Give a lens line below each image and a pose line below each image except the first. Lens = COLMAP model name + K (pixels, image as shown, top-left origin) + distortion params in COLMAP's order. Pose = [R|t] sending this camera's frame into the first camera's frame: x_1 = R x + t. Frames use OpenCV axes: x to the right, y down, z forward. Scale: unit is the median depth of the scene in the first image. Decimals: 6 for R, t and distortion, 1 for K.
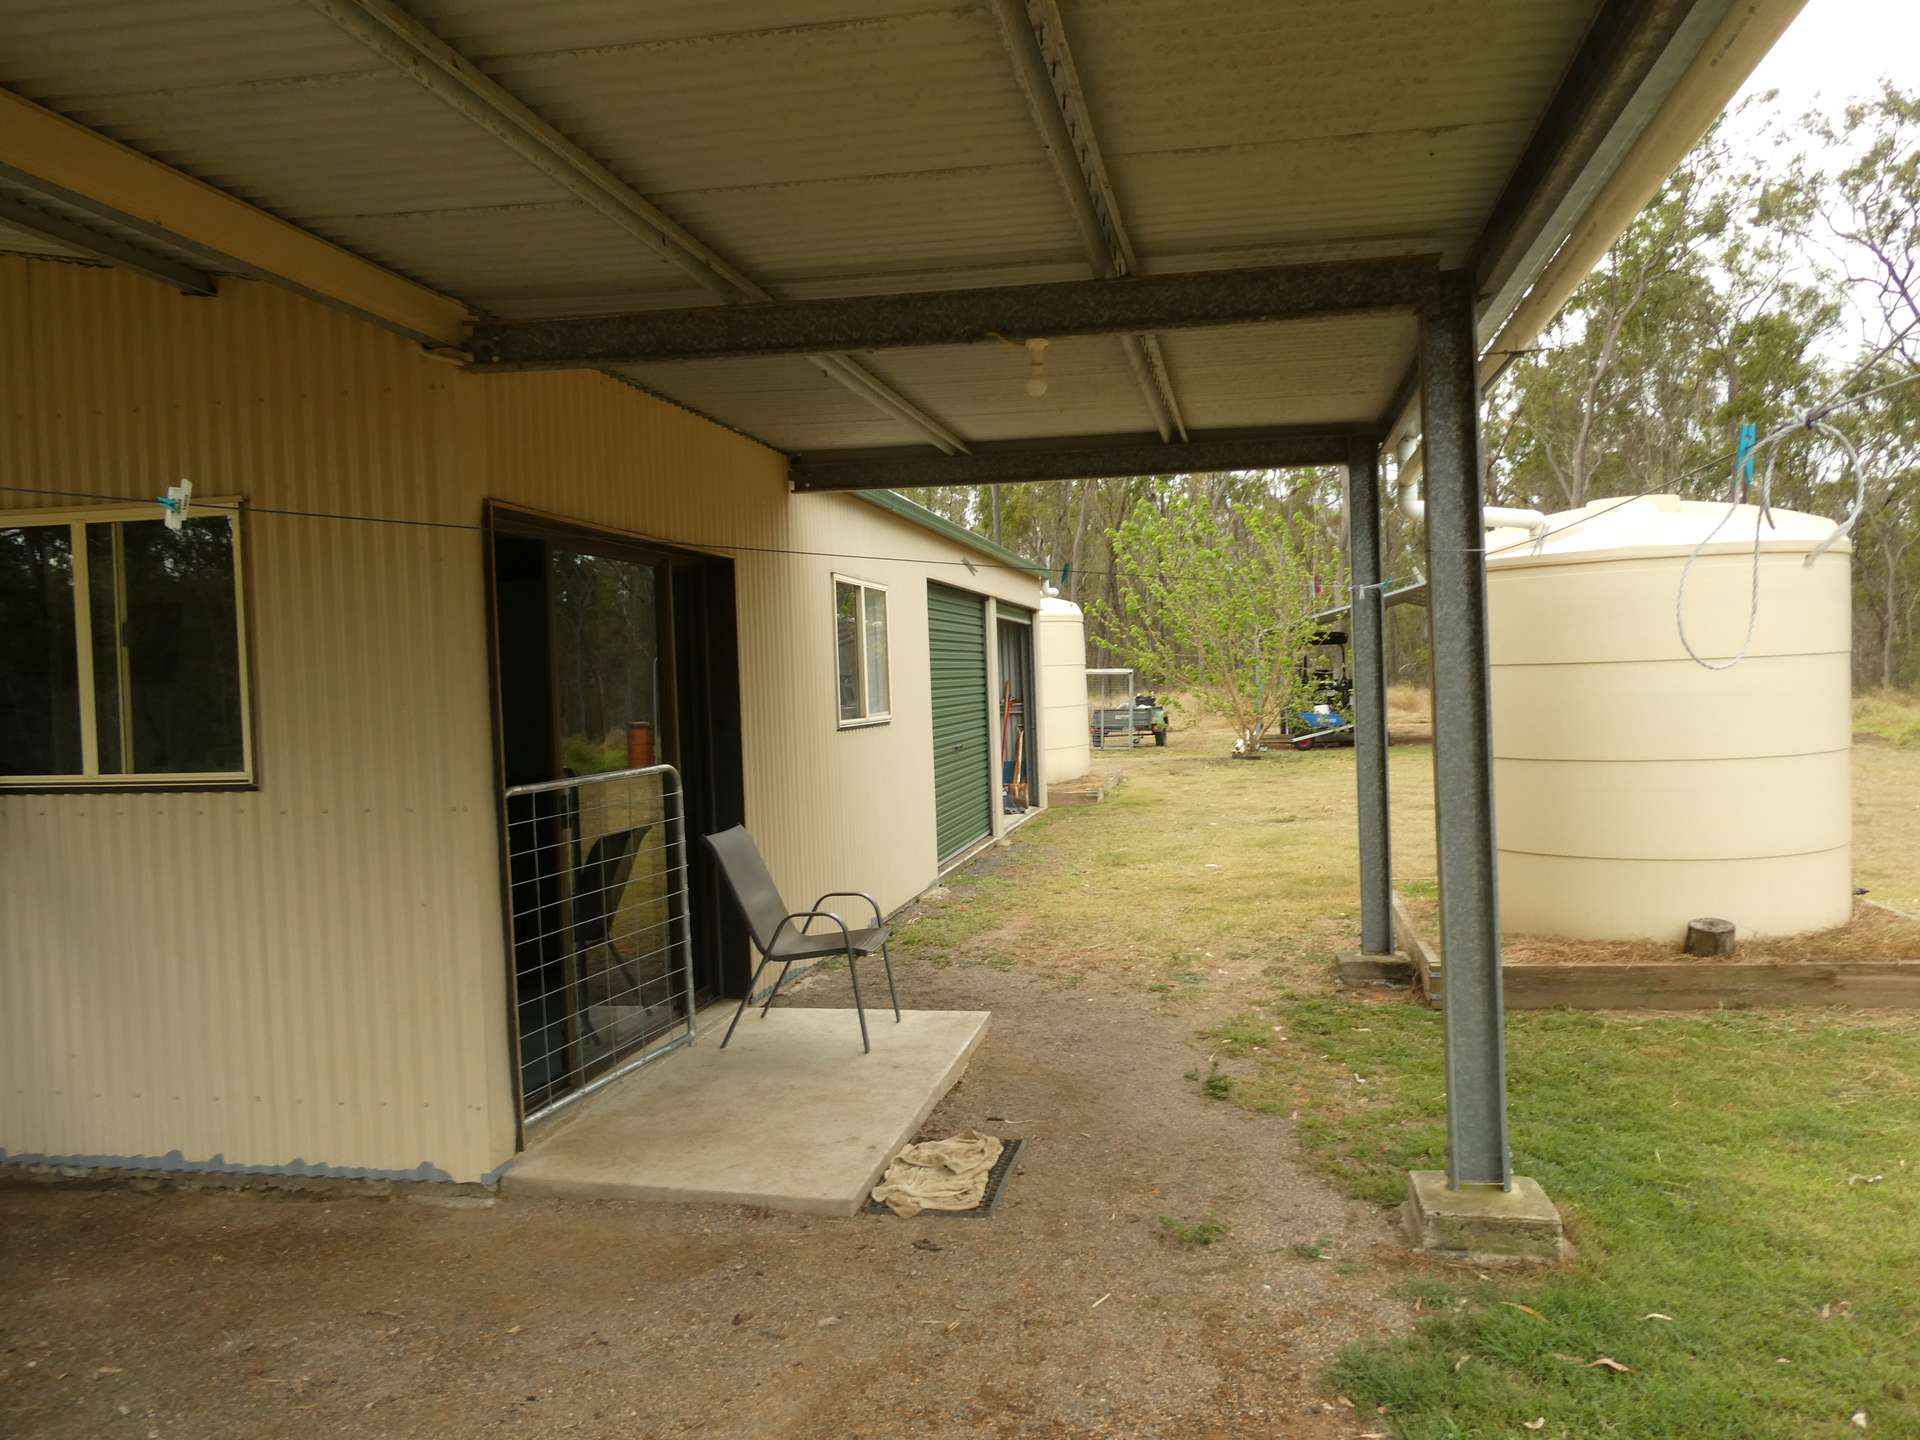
lens RADIAL K [[1348.7, 0, 964.9], [0, 1348.7, 728.3], [0, 0, 1]] dist [-0.014640, -0.003885]
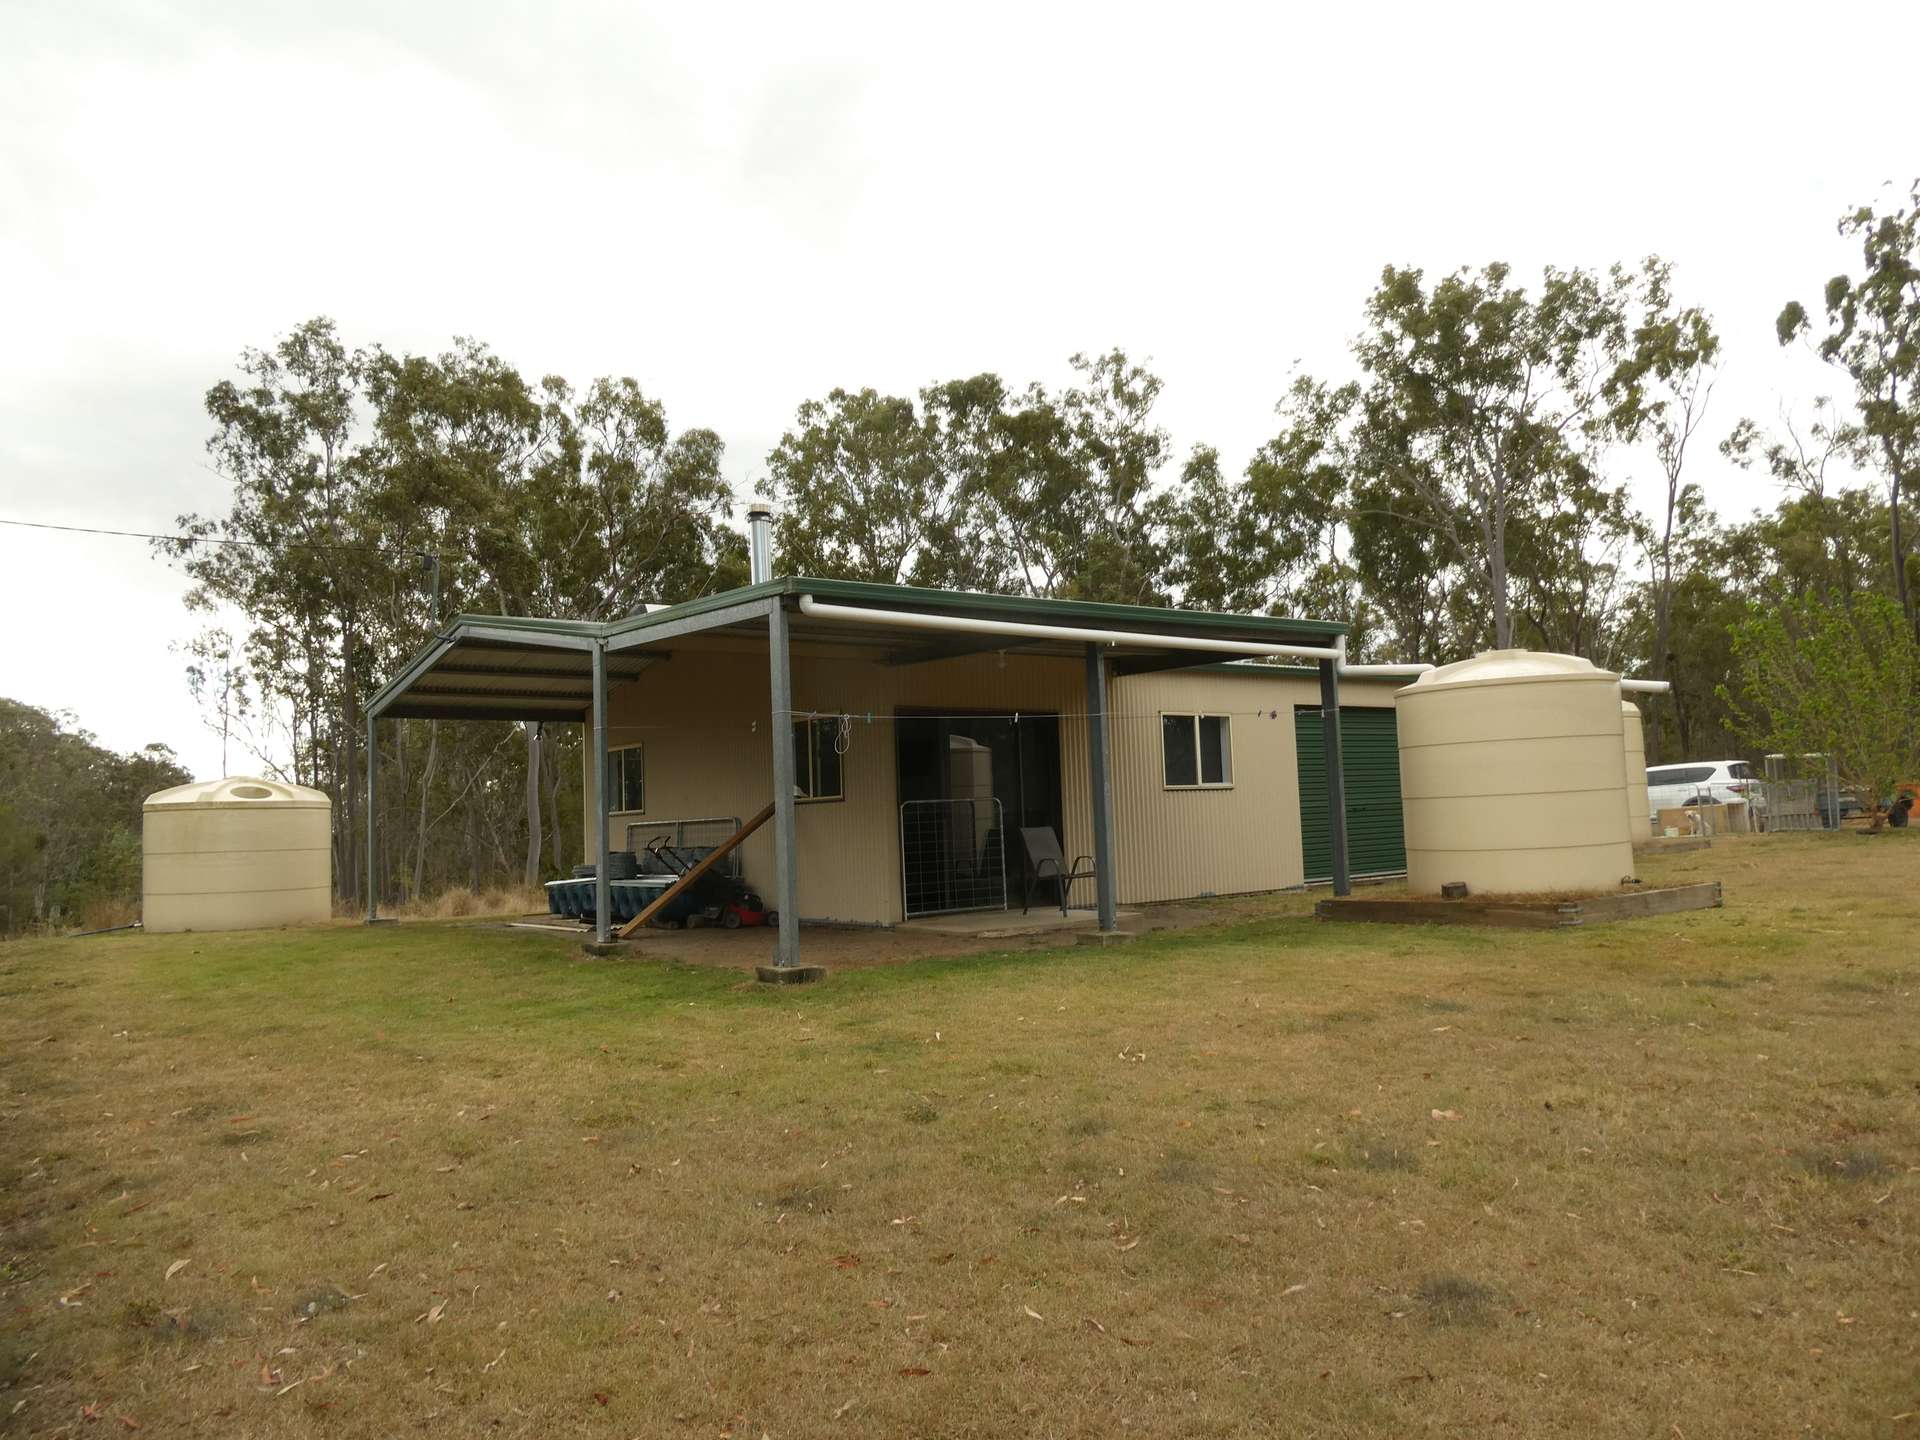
lens RADIAL K [[1348.7, 0, 964.9], [0, 1348.7, 728.3], [0, 0, 1]] dist [-0.014640, -0.003885]
pose [[0.748582, -0.043867, -0.661589, 1.807254], [-0.017925, 0.996105, -0.086330, 0.144707], [0.662799, 0.076484, 0.744881, -1.203479]]
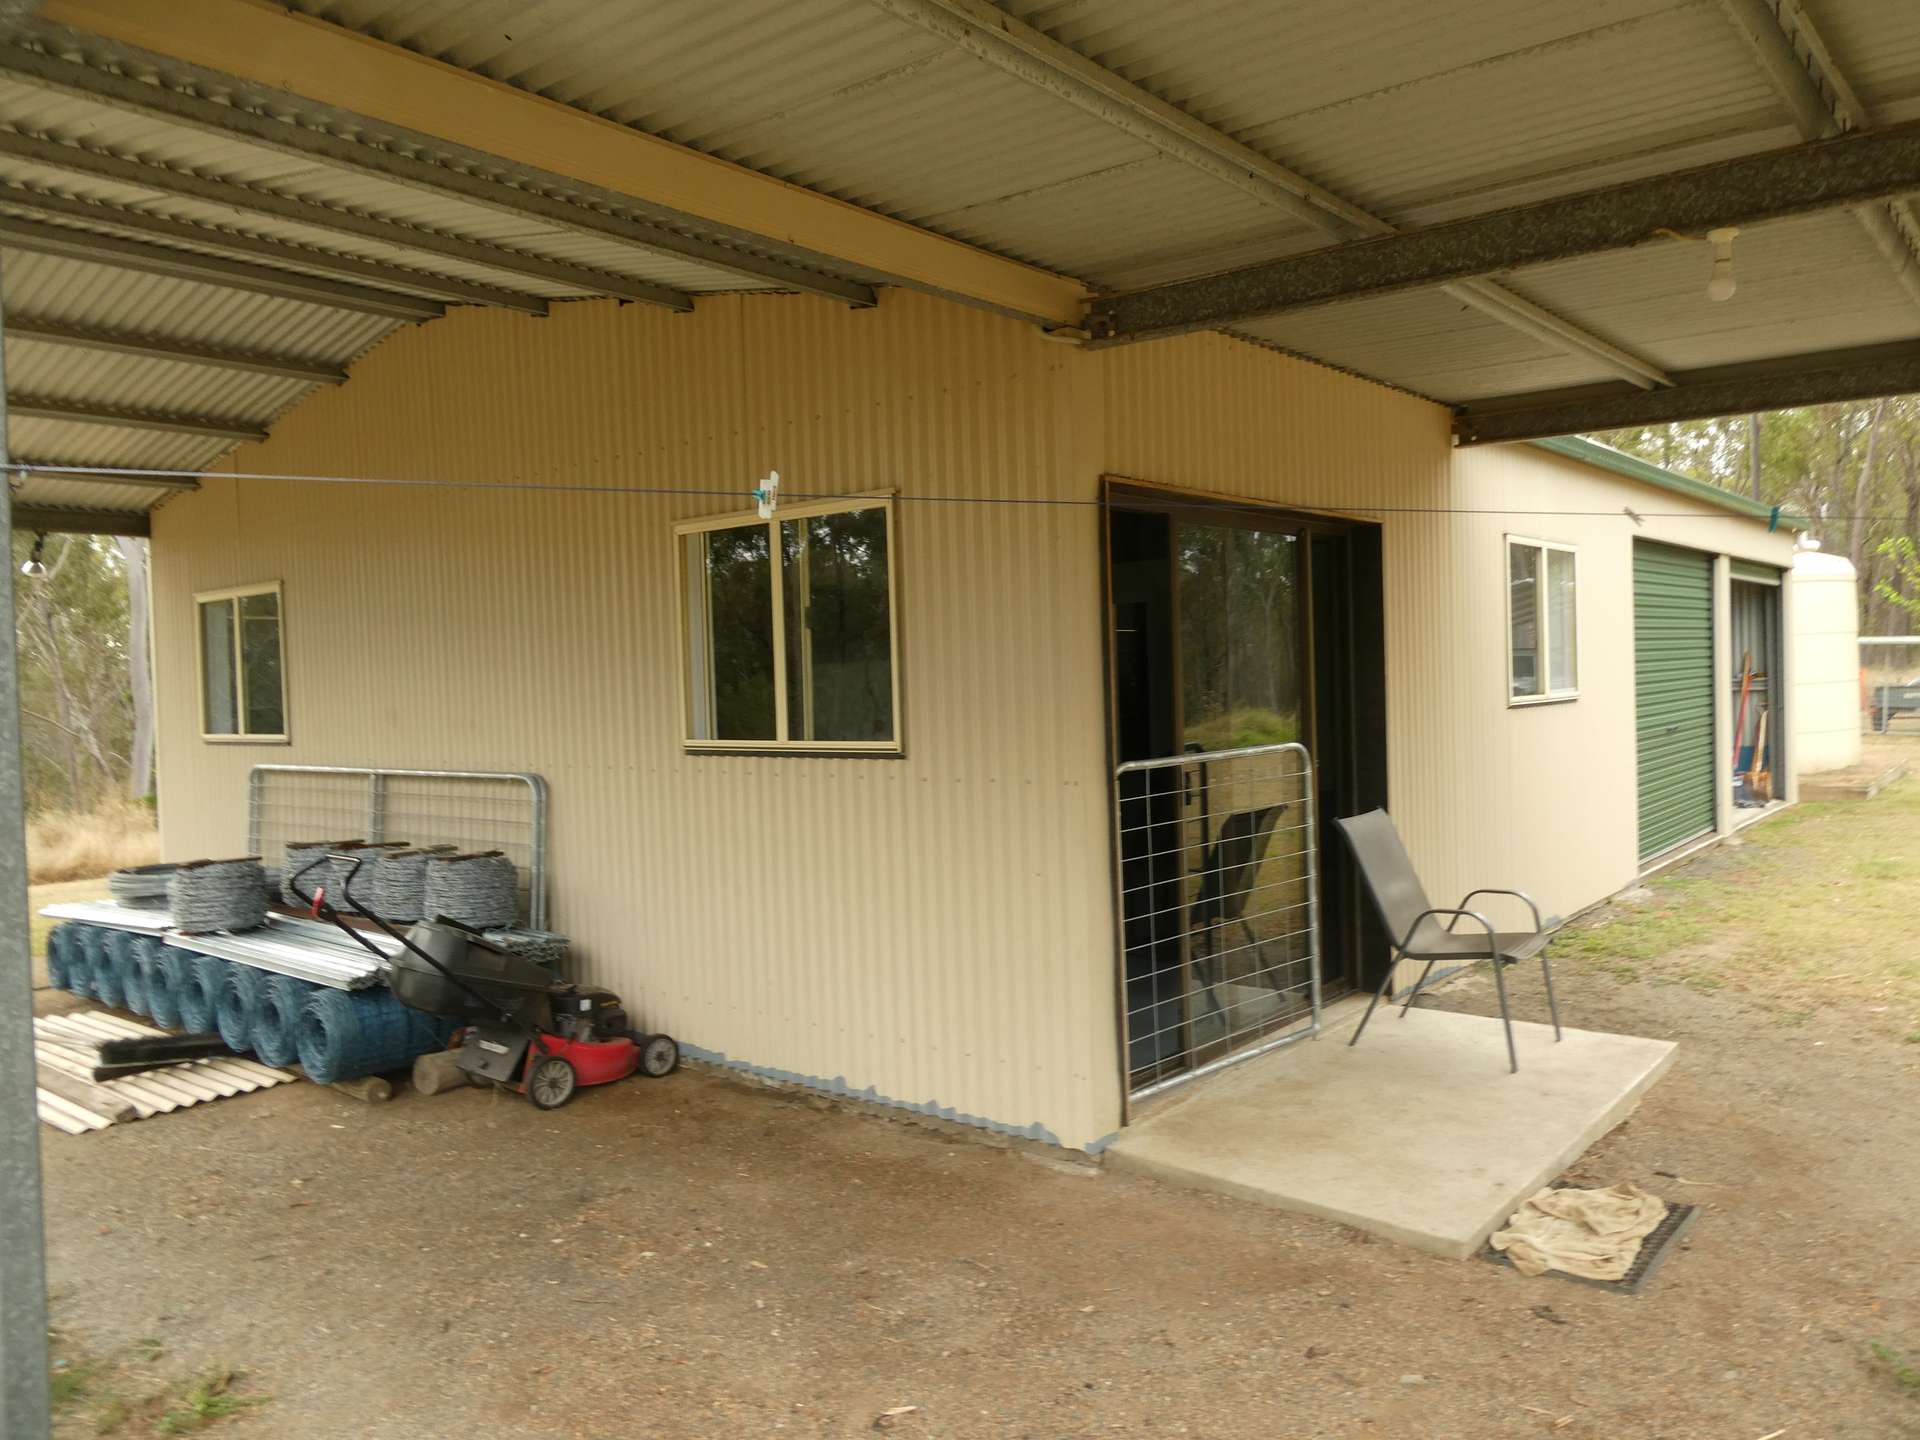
lens RADIAL K [[1348.7, 0, 964.9], [0, 1348.7, 728.3], [0, 0, 1]] dist [-0.014640, -0.003885]
pose [[0.875107, 0.019293, -0.483545, 0.044030], [-0.009916, 0.999710, 0.021942, -0.002549], [0.483829, -0.014406, 0.875044, 0.067861]]
